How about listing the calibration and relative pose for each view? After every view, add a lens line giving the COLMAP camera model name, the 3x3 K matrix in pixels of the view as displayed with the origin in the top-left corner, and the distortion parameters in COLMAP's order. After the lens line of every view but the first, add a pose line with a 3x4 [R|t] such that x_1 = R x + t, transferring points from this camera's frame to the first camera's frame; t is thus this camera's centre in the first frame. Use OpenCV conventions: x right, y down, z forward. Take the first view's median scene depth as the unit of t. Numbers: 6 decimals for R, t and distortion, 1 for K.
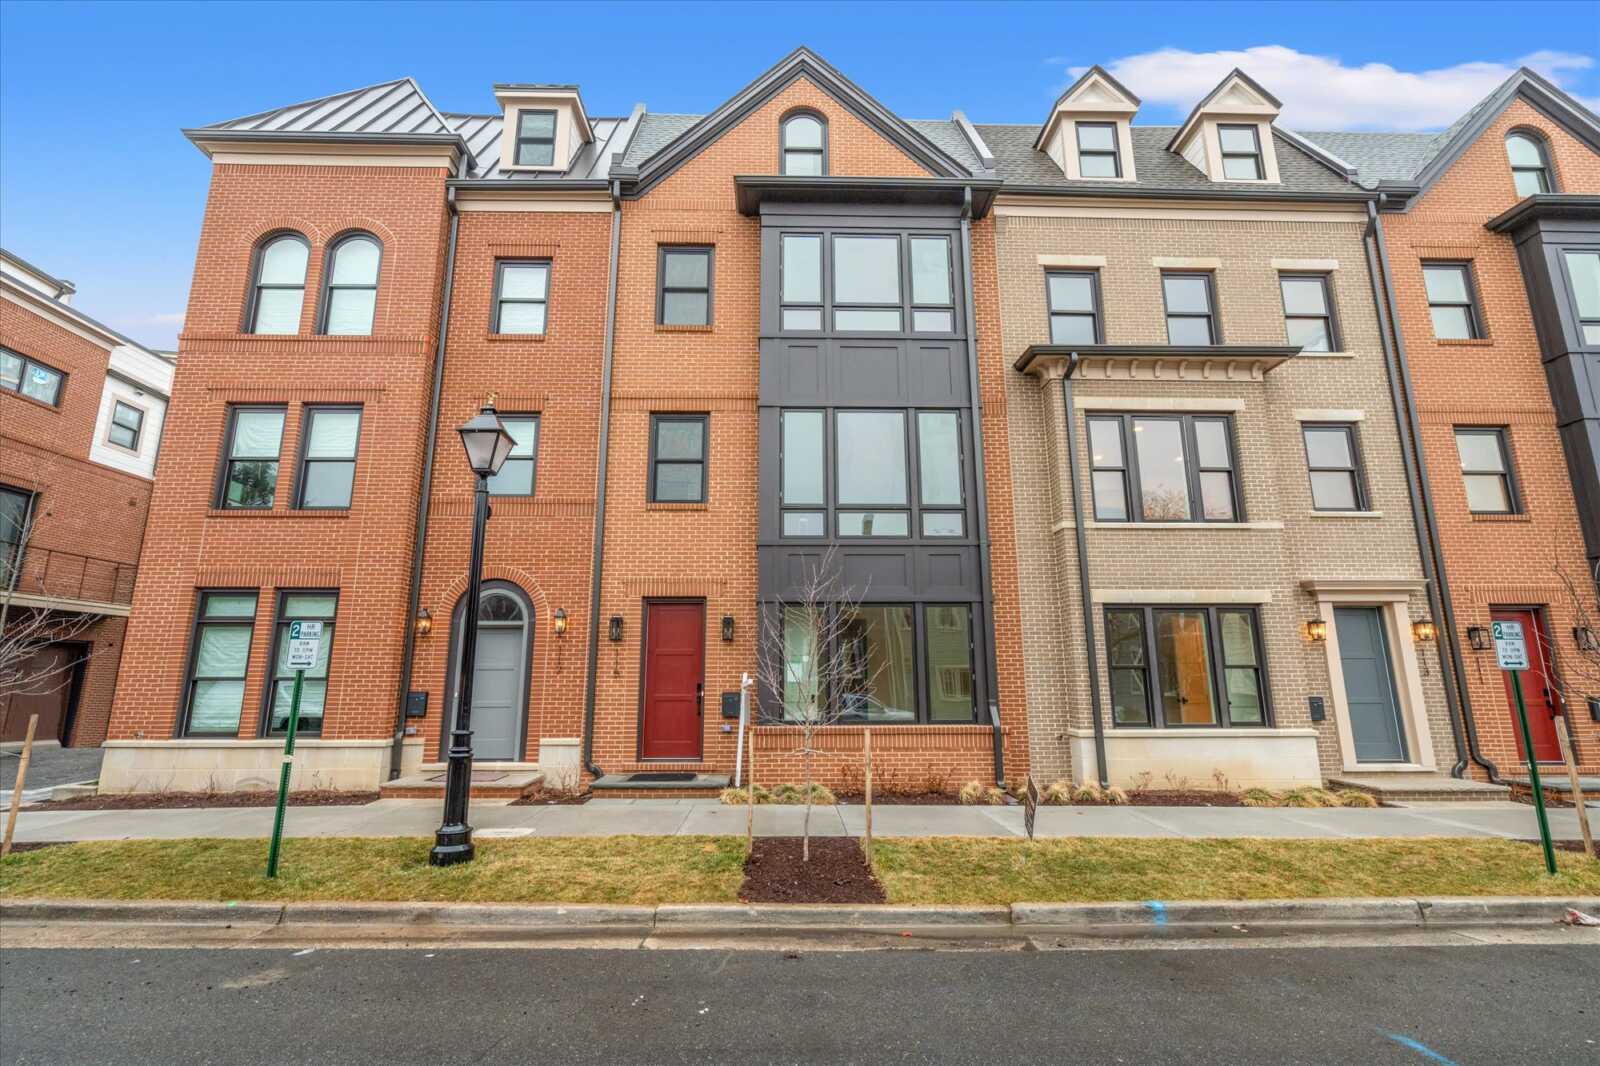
lens RADIAL K [[717.3, 0, 799.0], [0, 717.3, 535.6], [0, 0, 1]] dist [-0.000439, -0.000424]
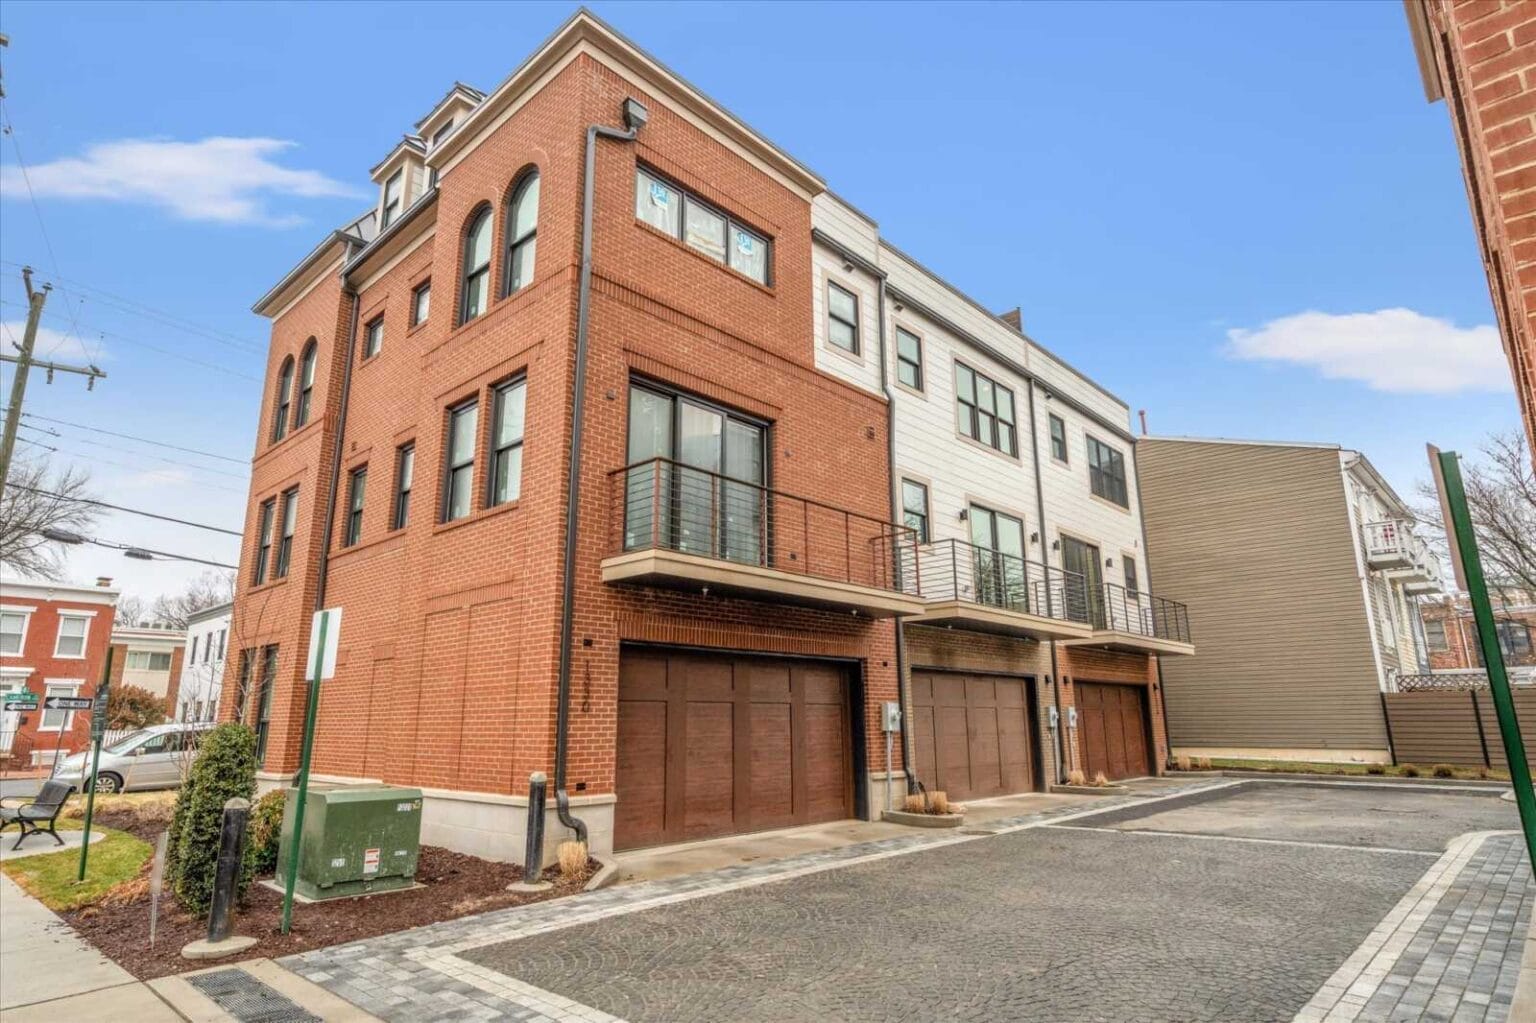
lens RADIAL K [[843.9, 0, 769.4], [0, 843.9, 511.2], [0, 0, 1]] dist [-0.000253, -0.000004]
pose [[0.712304, -0.173480, -0.680094, -0.524108], [0.148526, 0.984285, -0.095513, 0.078976], [0.685976, -0.032977, 0.726877, 0.420678]]
